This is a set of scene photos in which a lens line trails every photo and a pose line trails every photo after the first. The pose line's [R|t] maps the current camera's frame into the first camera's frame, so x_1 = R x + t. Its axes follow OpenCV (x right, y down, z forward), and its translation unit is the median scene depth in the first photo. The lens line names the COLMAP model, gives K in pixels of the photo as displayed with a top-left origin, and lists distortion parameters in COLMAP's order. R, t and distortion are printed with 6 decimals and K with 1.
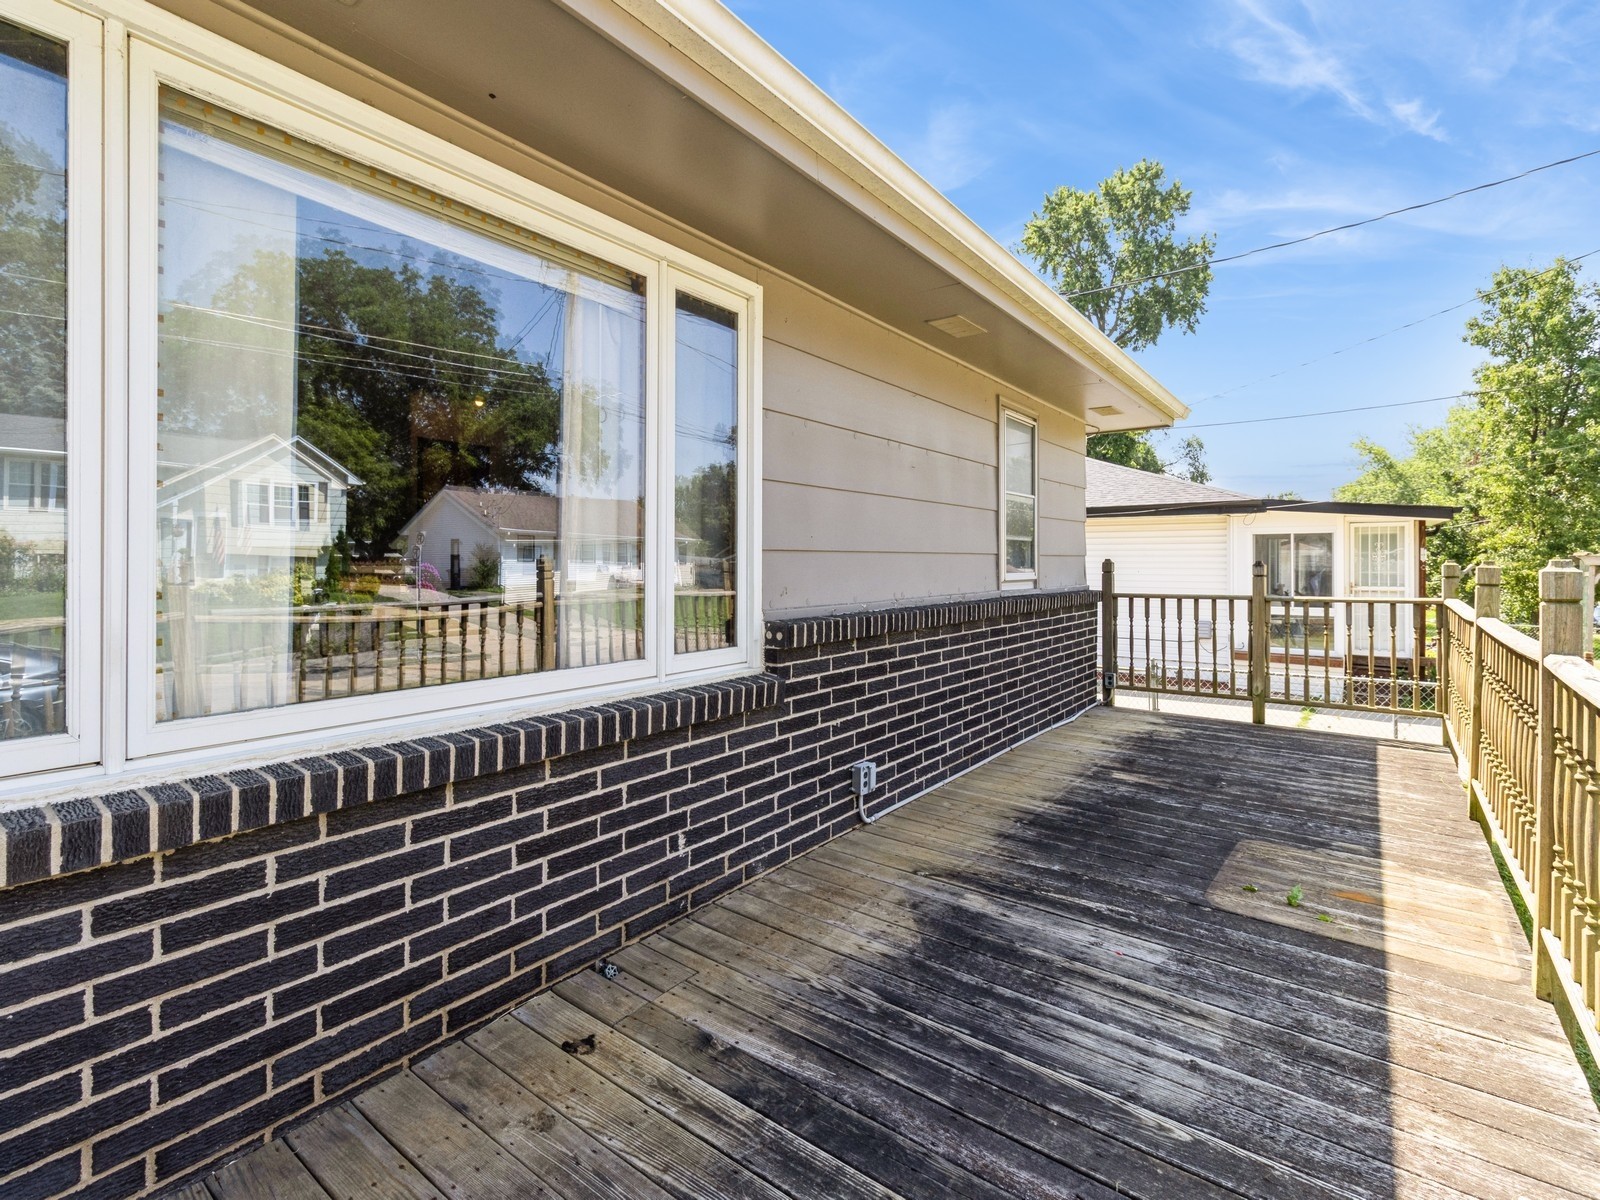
lens RADIAL K [[748.7, 0, 801.3], [0, 748.7, 571.2], [0, 0, 1]] dist [0.003058, -0.000173]
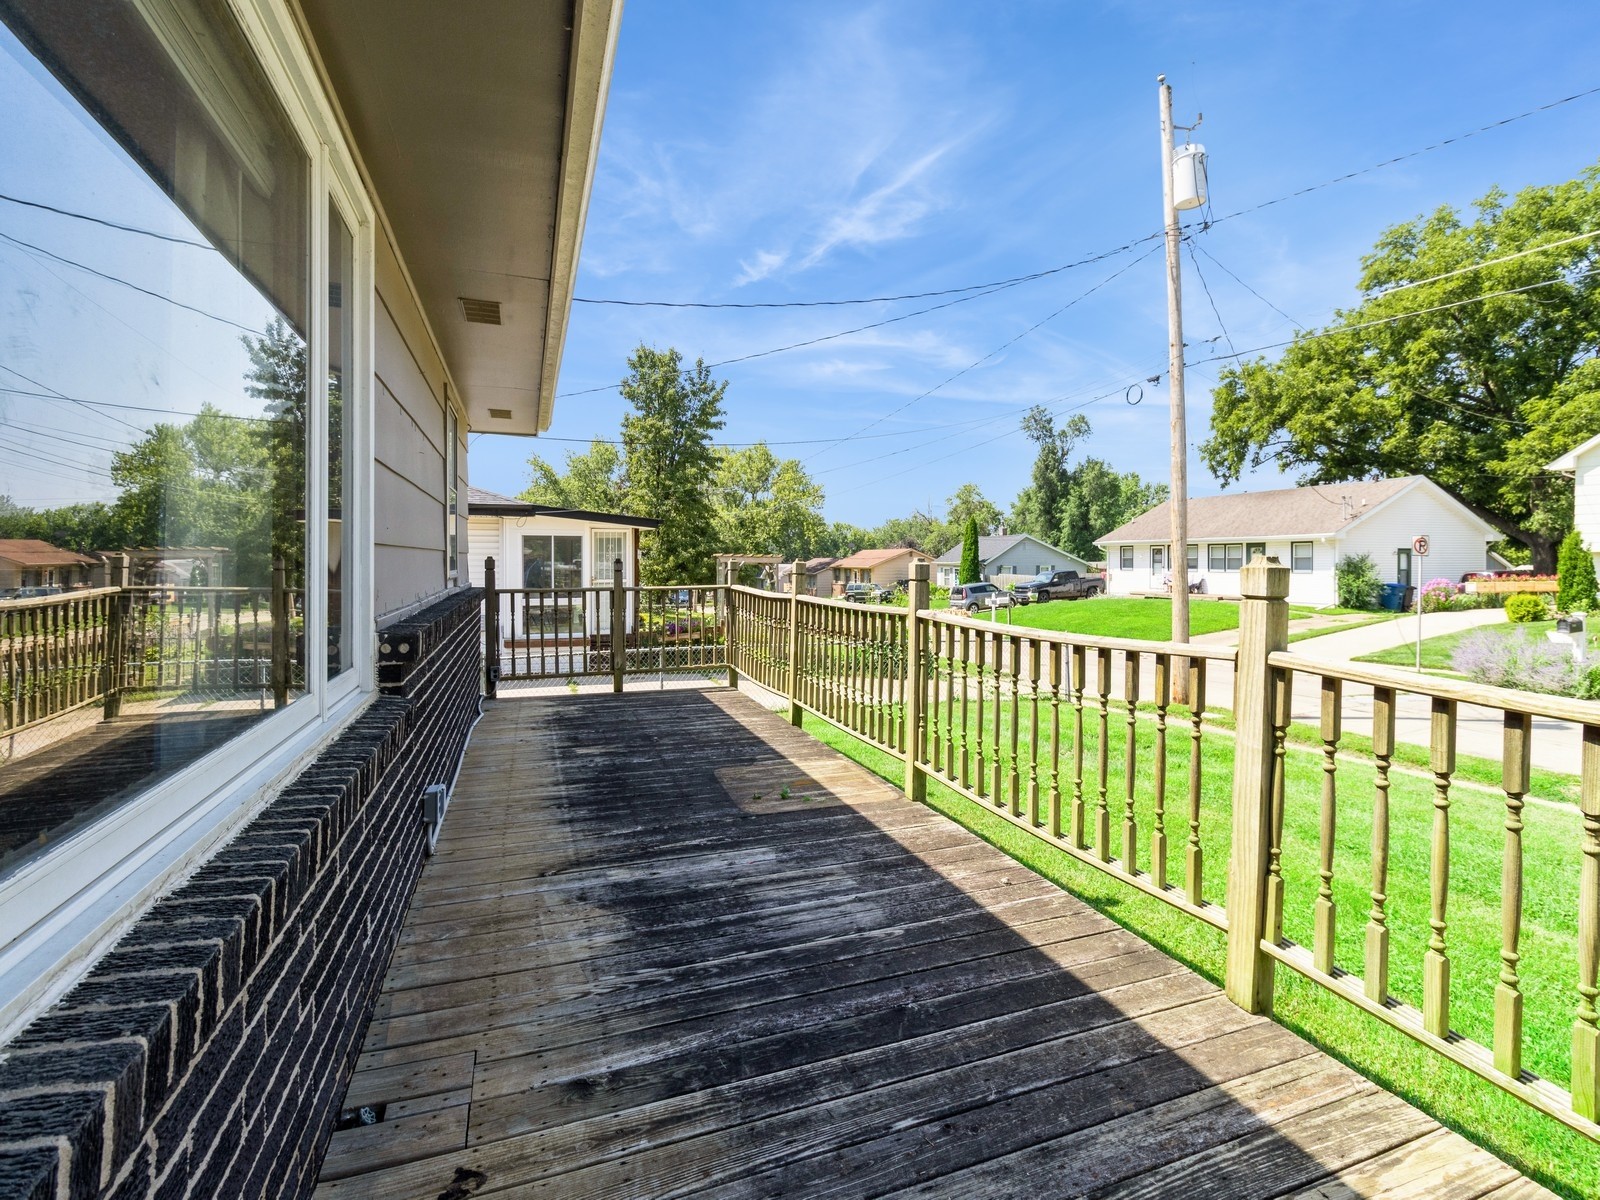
lens RADIAL K [[742.9, 0, 798.8], [0, 742.9, 574.6], [0, 0, 1]] dist [0.000793, 0.000189]
pose [[0.540697, -0.015249, 0.841080, -0.507161], [0.009013, 0.999883, 0.012334, -0.000460], [-0.841169, 0.000912, 0.540771, 0.202296]]
